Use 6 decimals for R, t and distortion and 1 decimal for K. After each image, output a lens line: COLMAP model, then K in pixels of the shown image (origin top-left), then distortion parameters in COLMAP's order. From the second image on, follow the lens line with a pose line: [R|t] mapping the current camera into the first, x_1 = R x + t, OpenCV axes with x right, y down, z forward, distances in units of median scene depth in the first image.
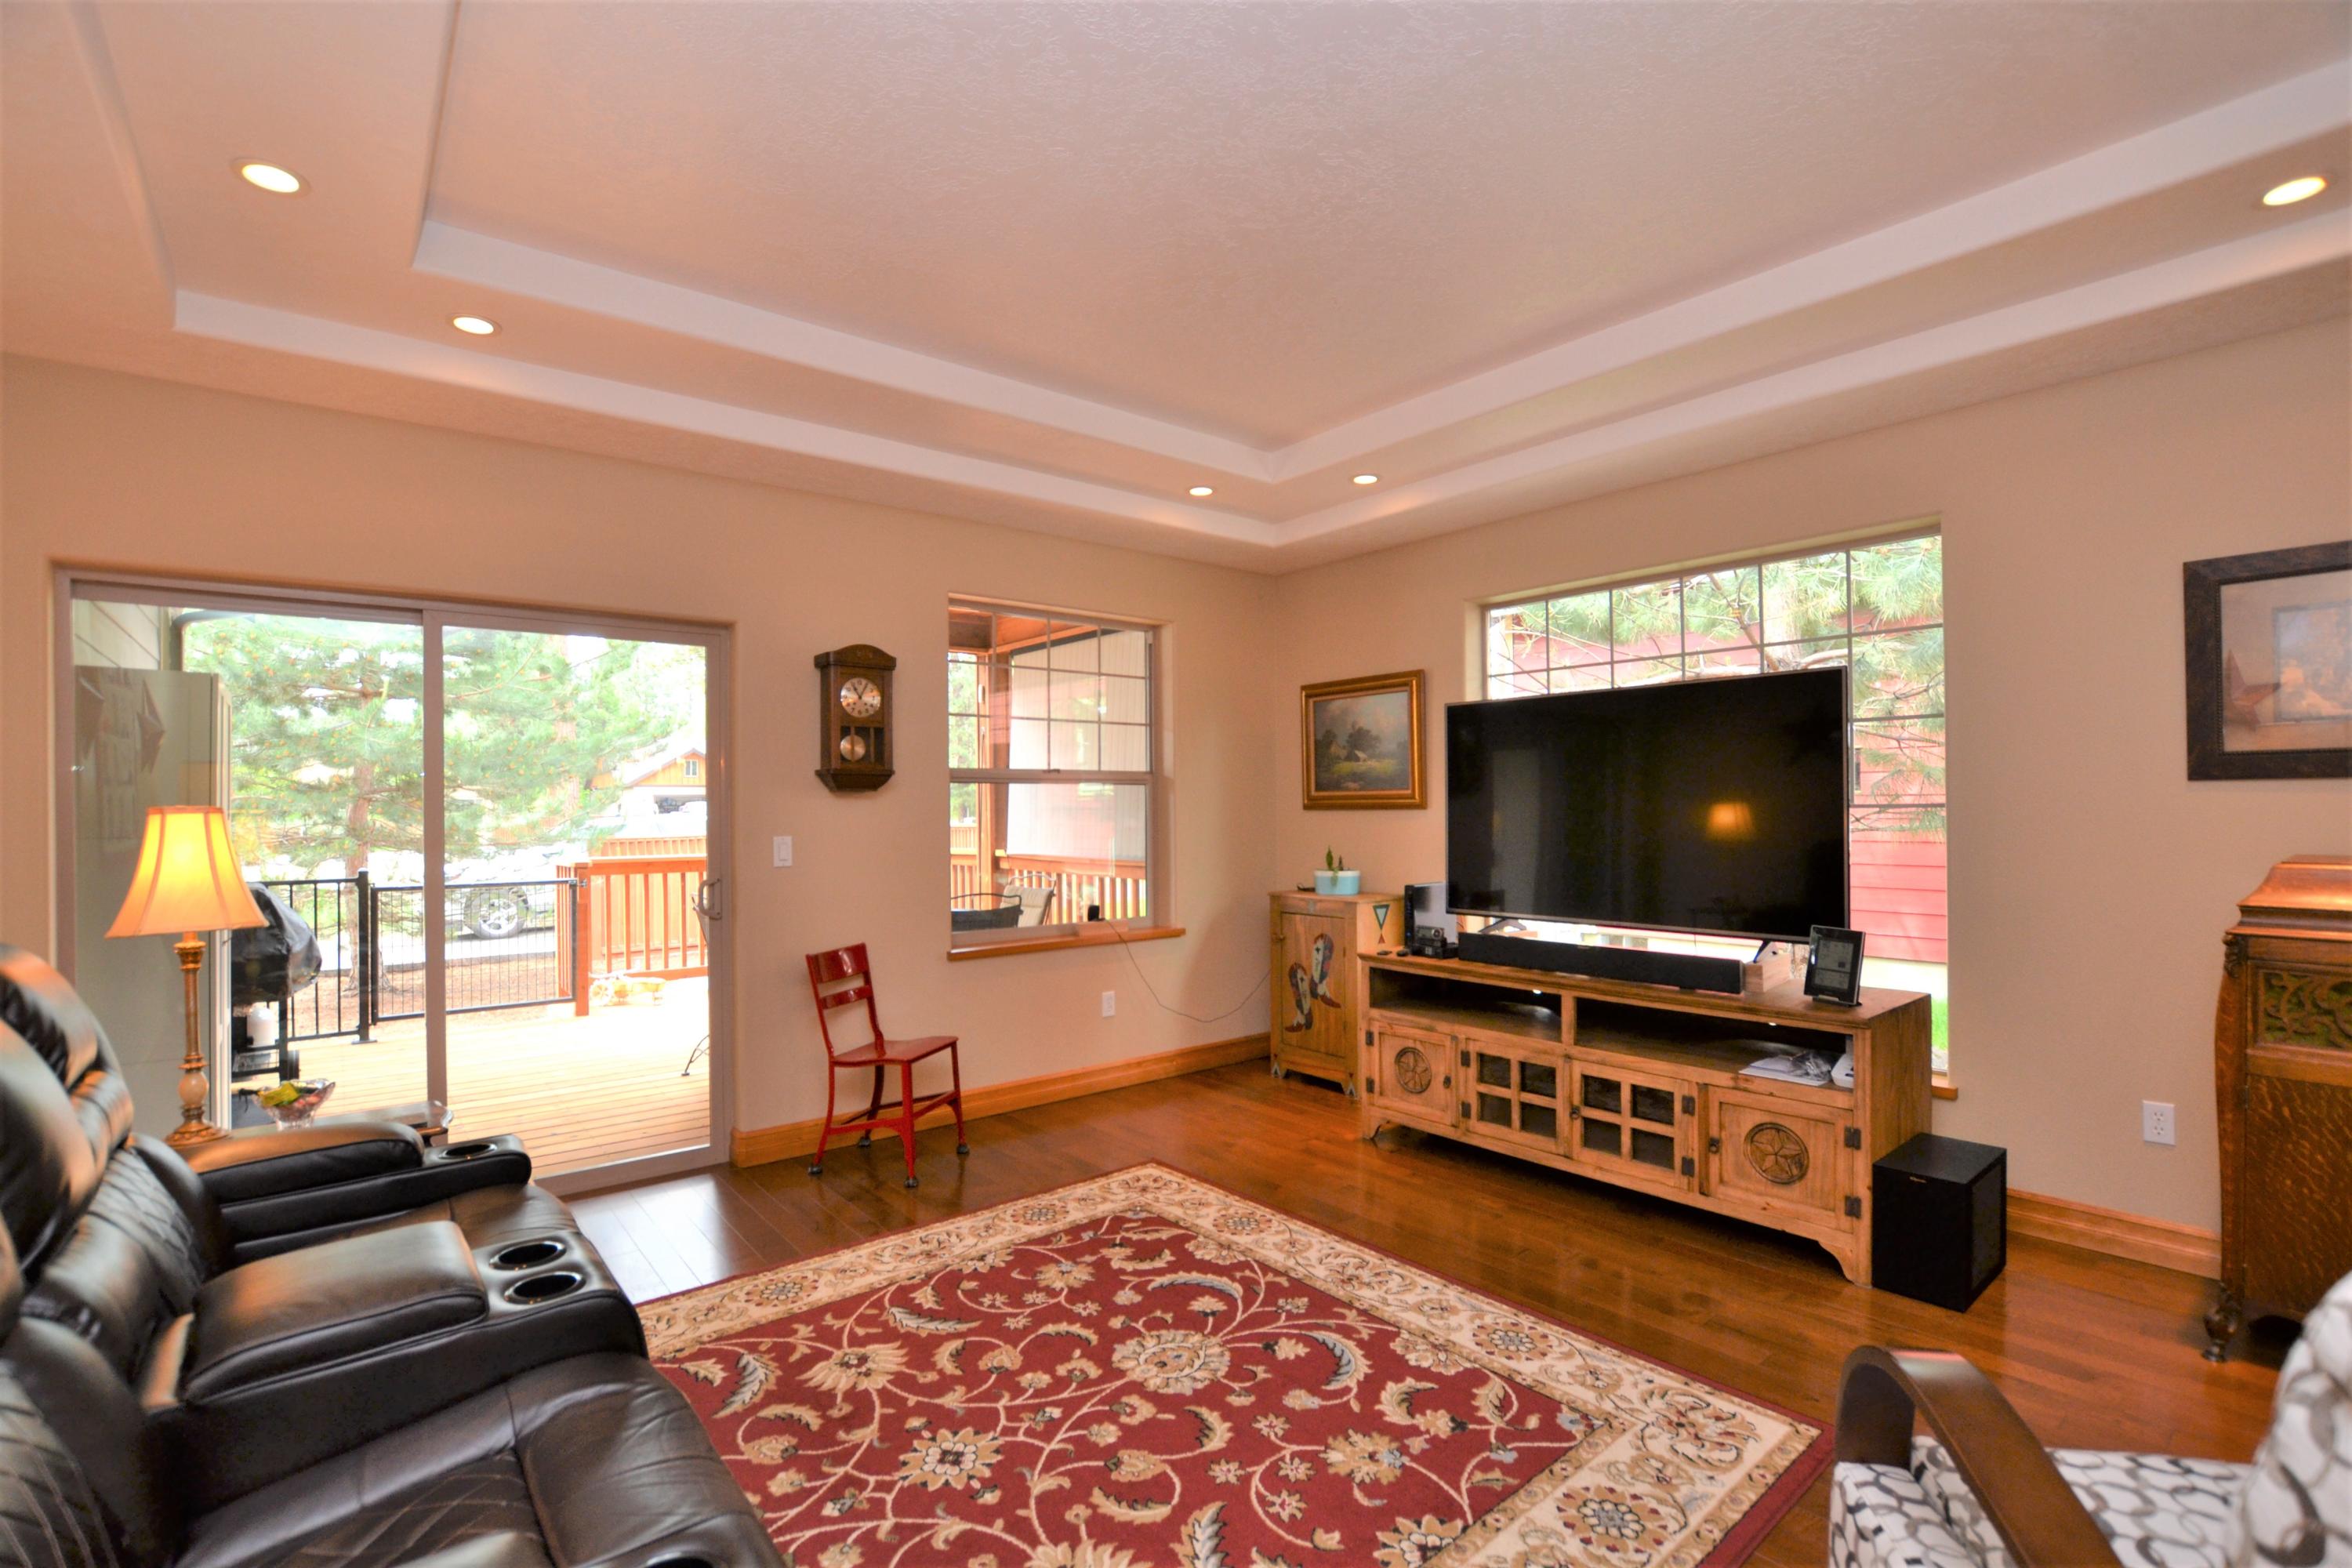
lens RADIAL K [[1051.4, 0, 1180.2], [0, 1051.4, 793.7], [0, 0, 1]] dist [-0.032842, 0.001593]
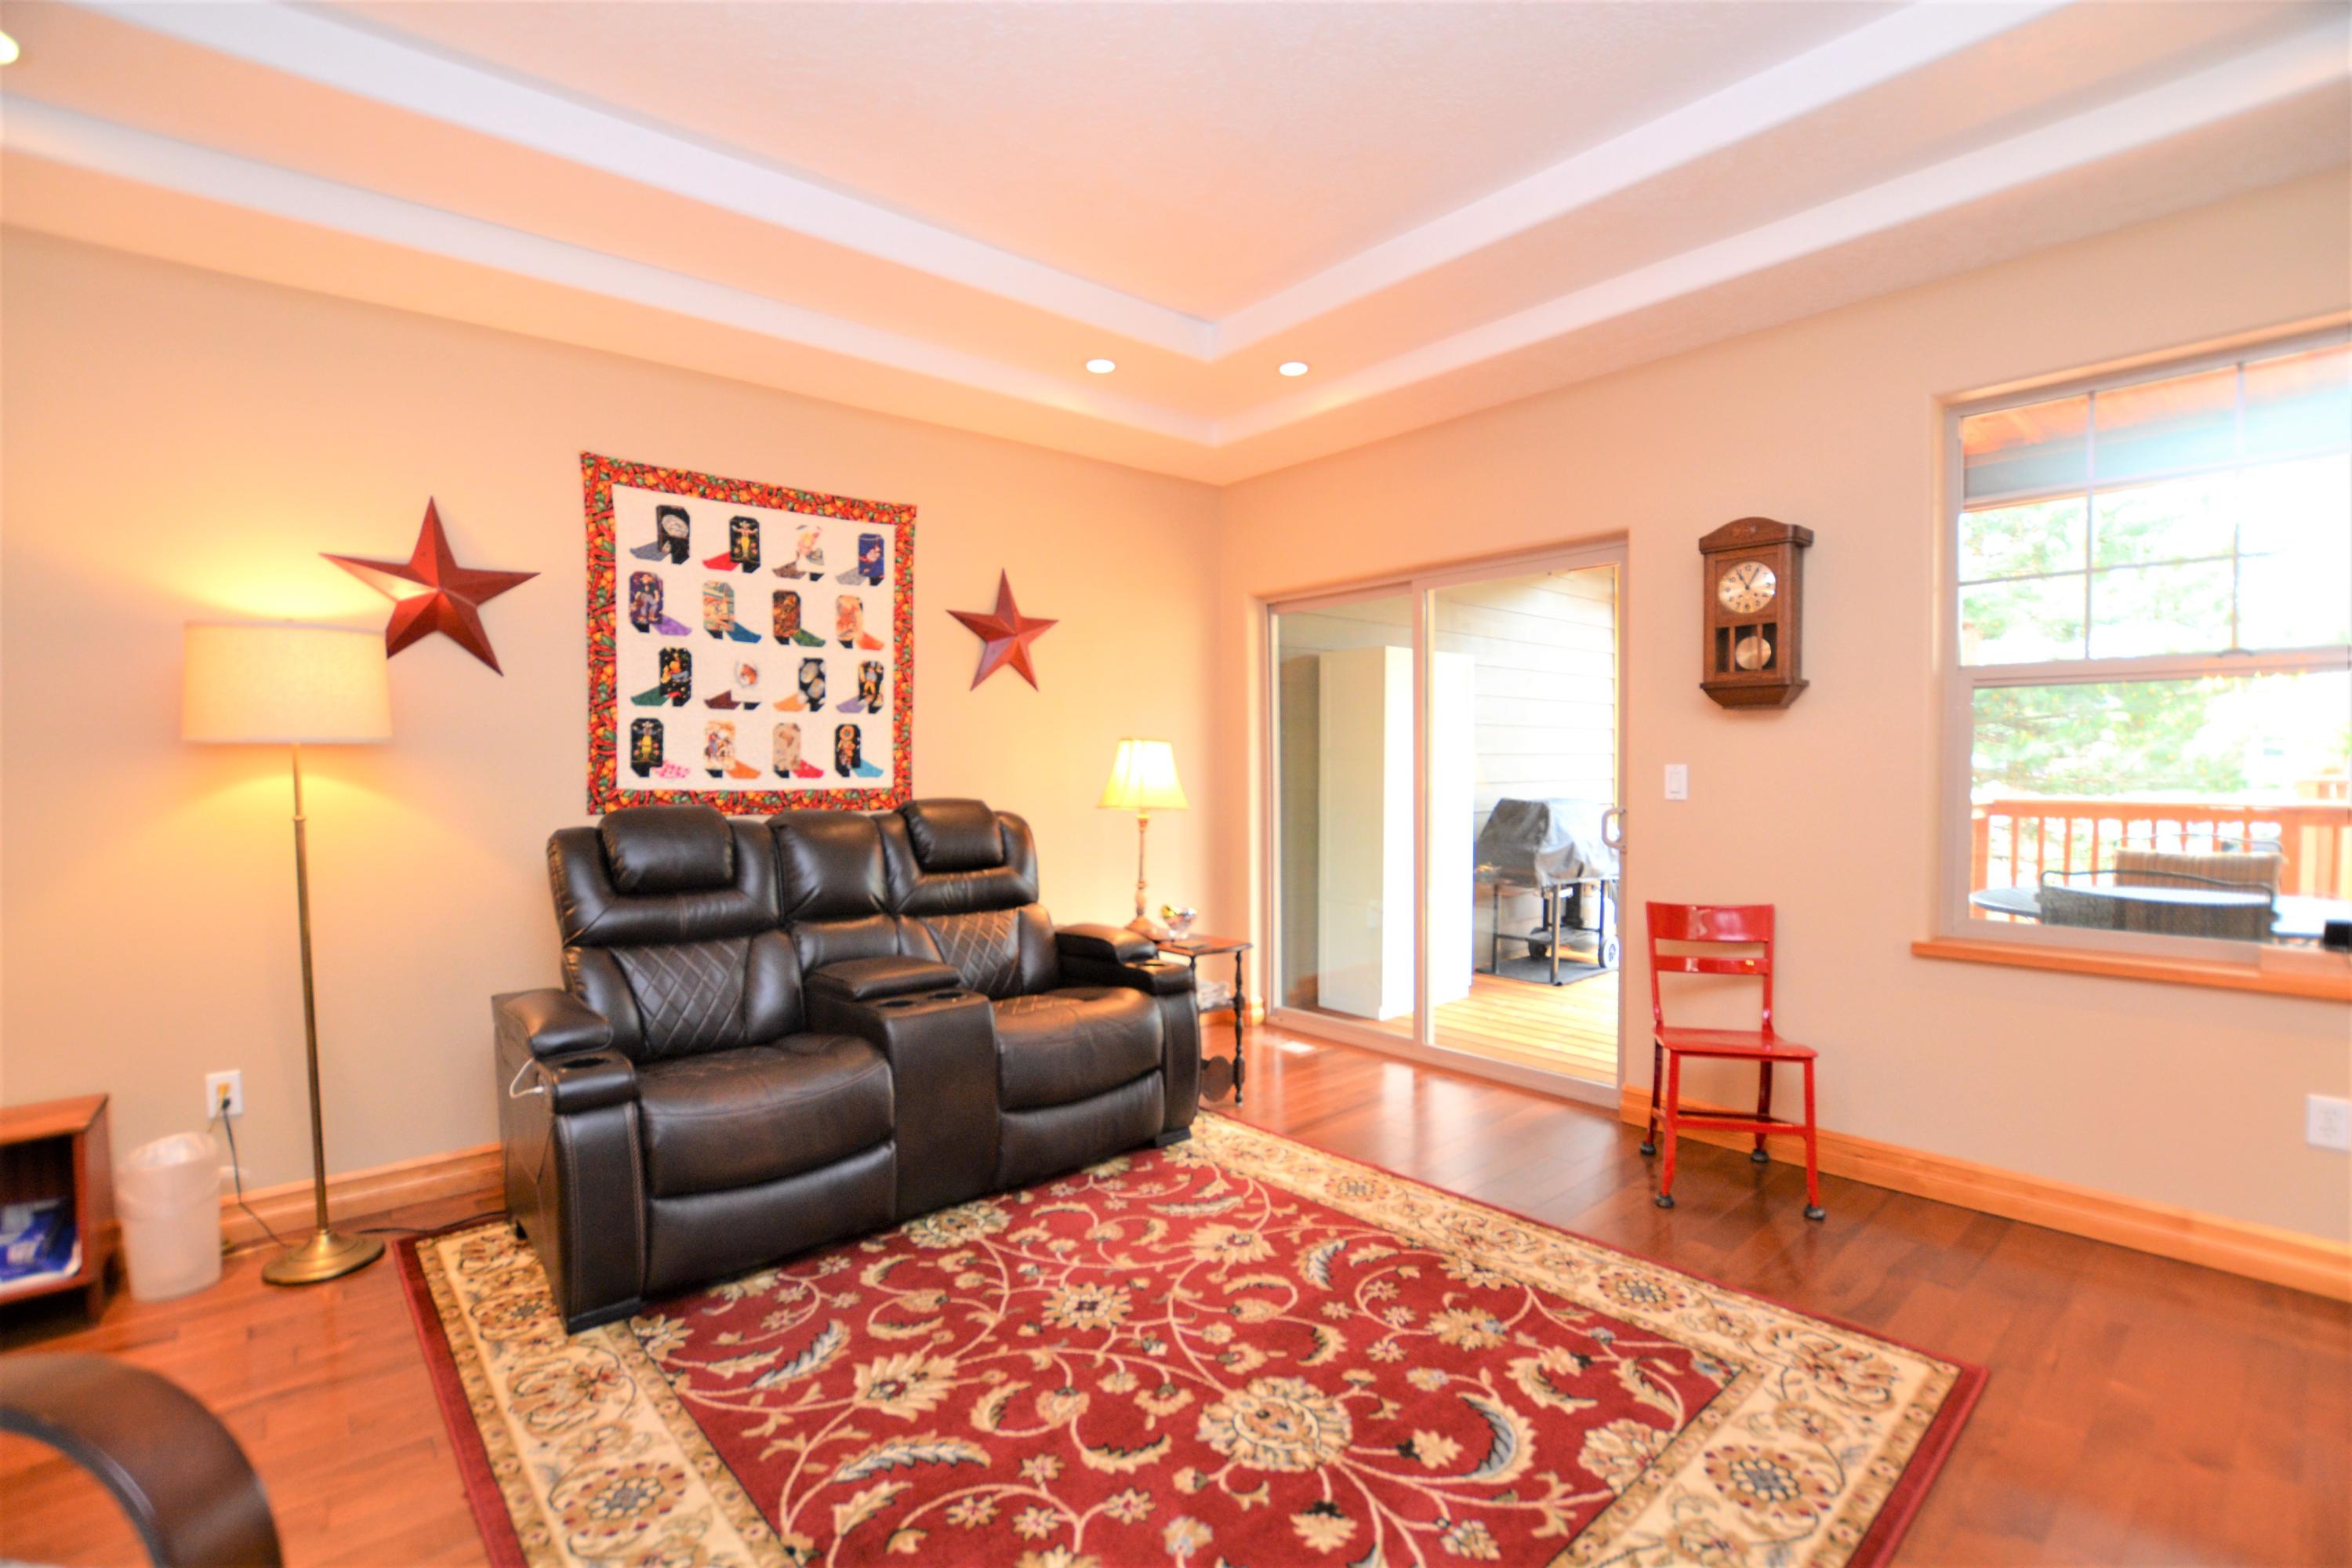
lens RADIAL K [[1051.4, 0, 1177.7], [0, 1051.4, 793.6], [0, 0, 1]] dist [-0.032842, 0.001593]
pose [[0.028784, 0.039462, -0.998806, 0.756236], [0.022744, 0.998936, 0.040122, 0.032687], [0.999327, -0.023871, 0.027856, 0.911220]]
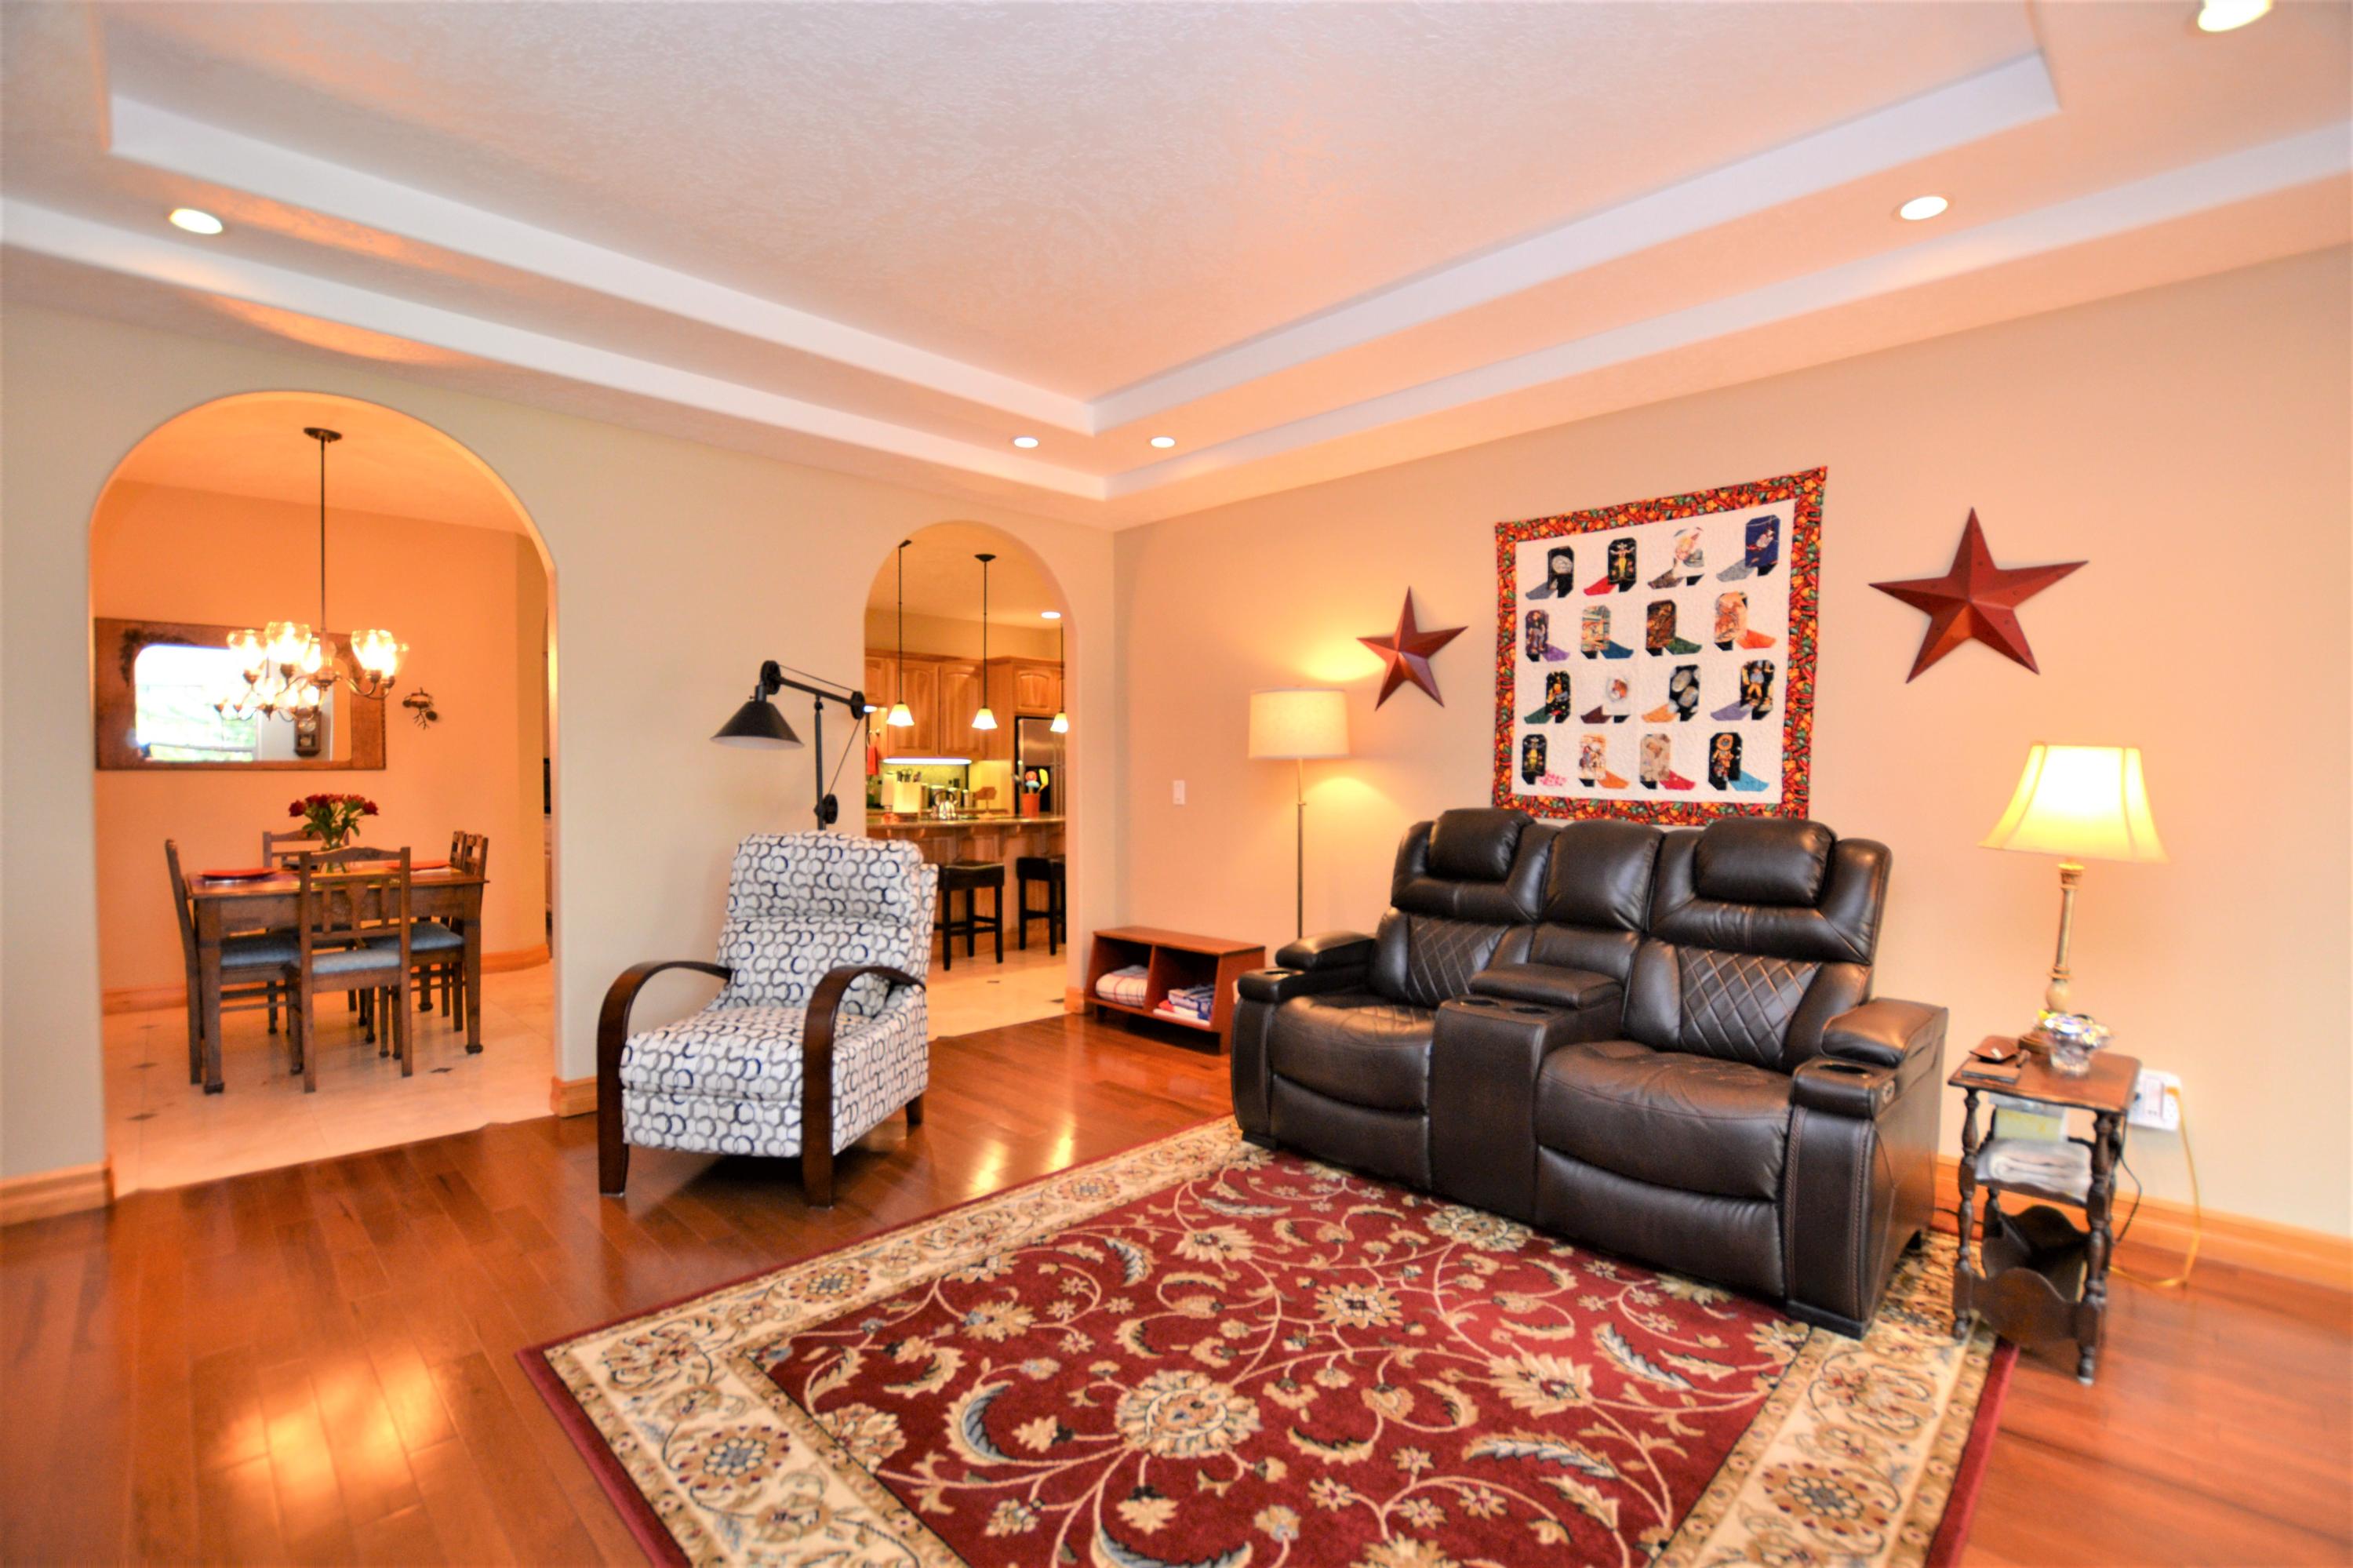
lens RADIAL K [[1051.9, 0, 1178.6], [0, 1051.9, 792.0], [0, 0, 1]] dist [-0.032842, 0.001593]
pose [[-0.995522, 0.007076, -0.094262, 0.071039], [0.006670, 0.999967, 0.004624, 0.050394], [0.094291, 0.003975, -0.995537, 1.805993]]
